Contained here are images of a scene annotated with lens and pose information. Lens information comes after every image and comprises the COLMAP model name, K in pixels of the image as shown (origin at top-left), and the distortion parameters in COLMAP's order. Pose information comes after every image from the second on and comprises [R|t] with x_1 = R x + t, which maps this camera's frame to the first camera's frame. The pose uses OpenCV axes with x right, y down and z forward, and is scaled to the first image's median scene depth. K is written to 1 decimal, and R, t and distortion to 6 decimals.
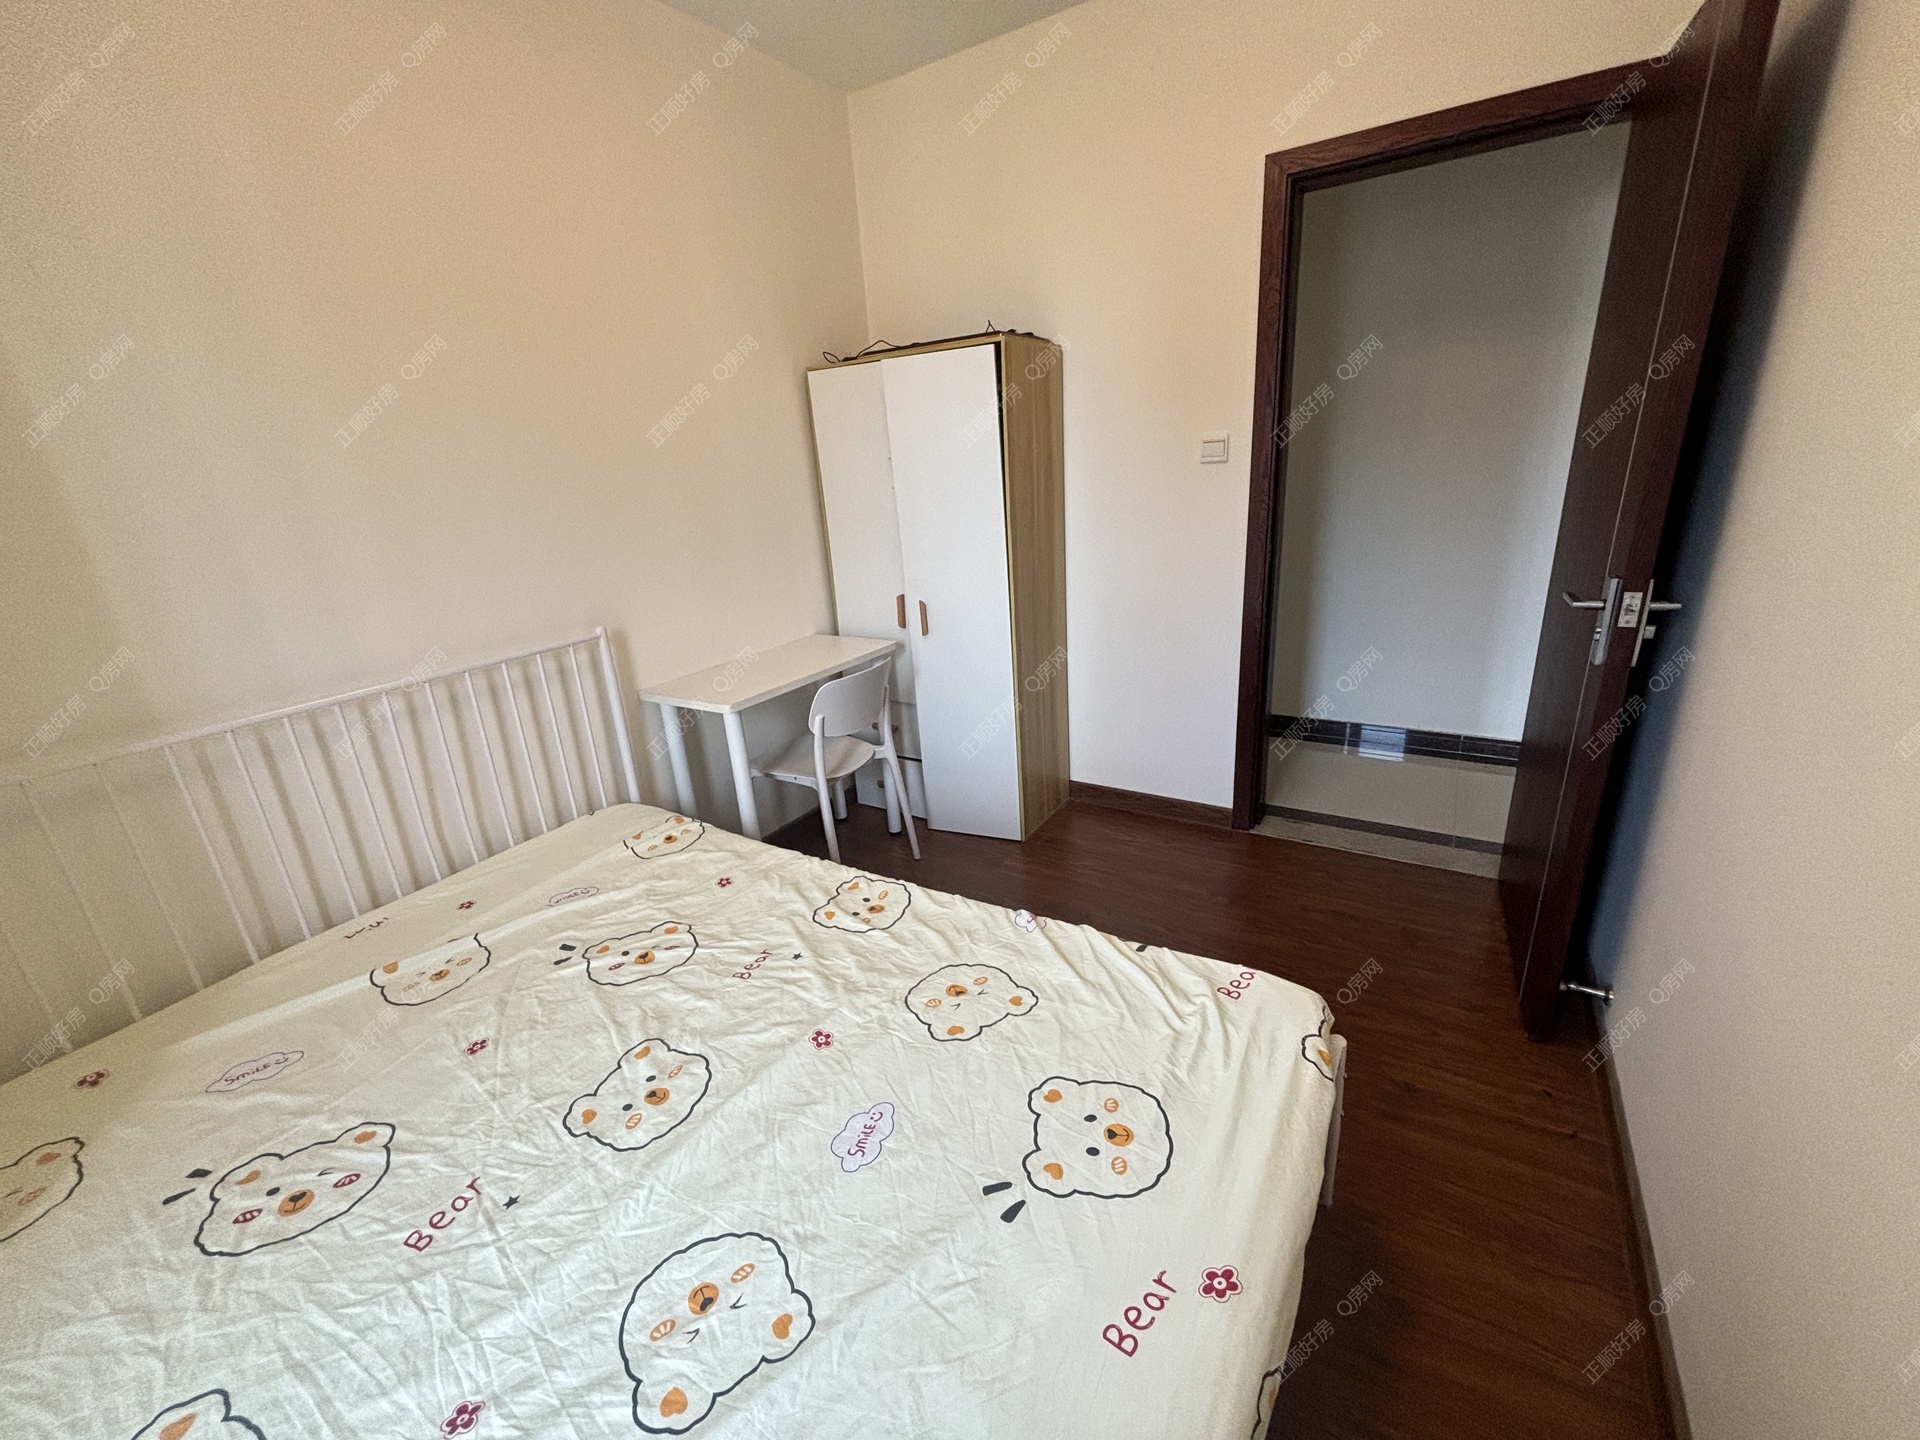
lens RADIAL K [[771.9, 0, 956.0], [0, 771.9, 711.7], [0, 0, 1]] dist [-0.002360, -0.000698]
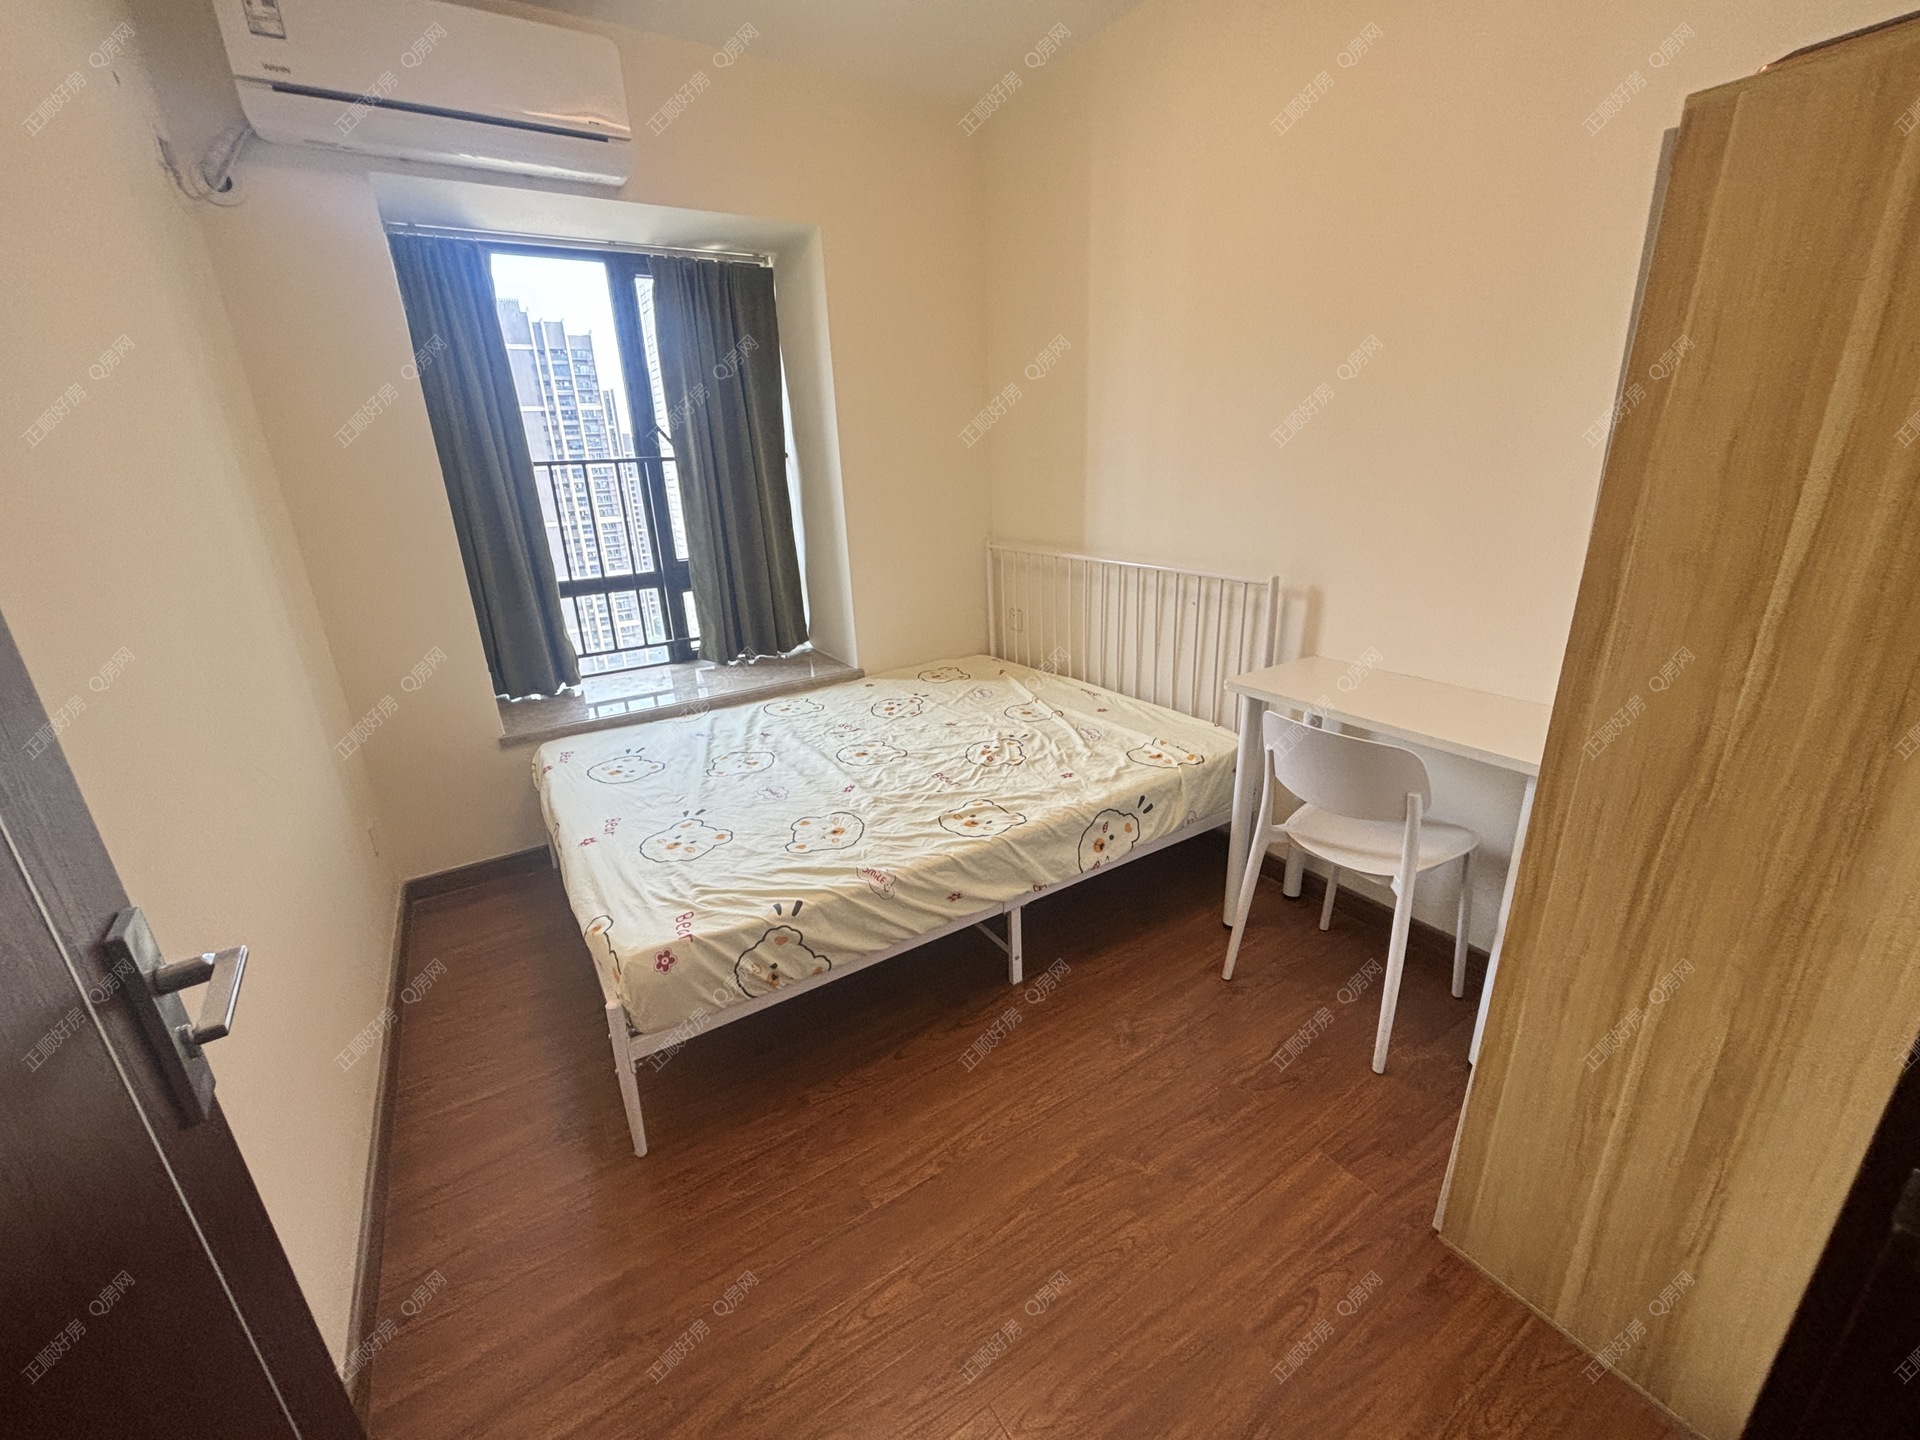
lens RADIAL K [[771.9, 0, 956.0], [0, 771.9, 711.7], [0, 0, 1]] dist [-0.002360, -0.000698]
pose [[-0.424149, 0.365539, -0.828540, 0.964867], [-0.223824, 0.844215, 0.487036, -0.541168], [0.877497, 0.392023, -0.276257, 1.442235]]
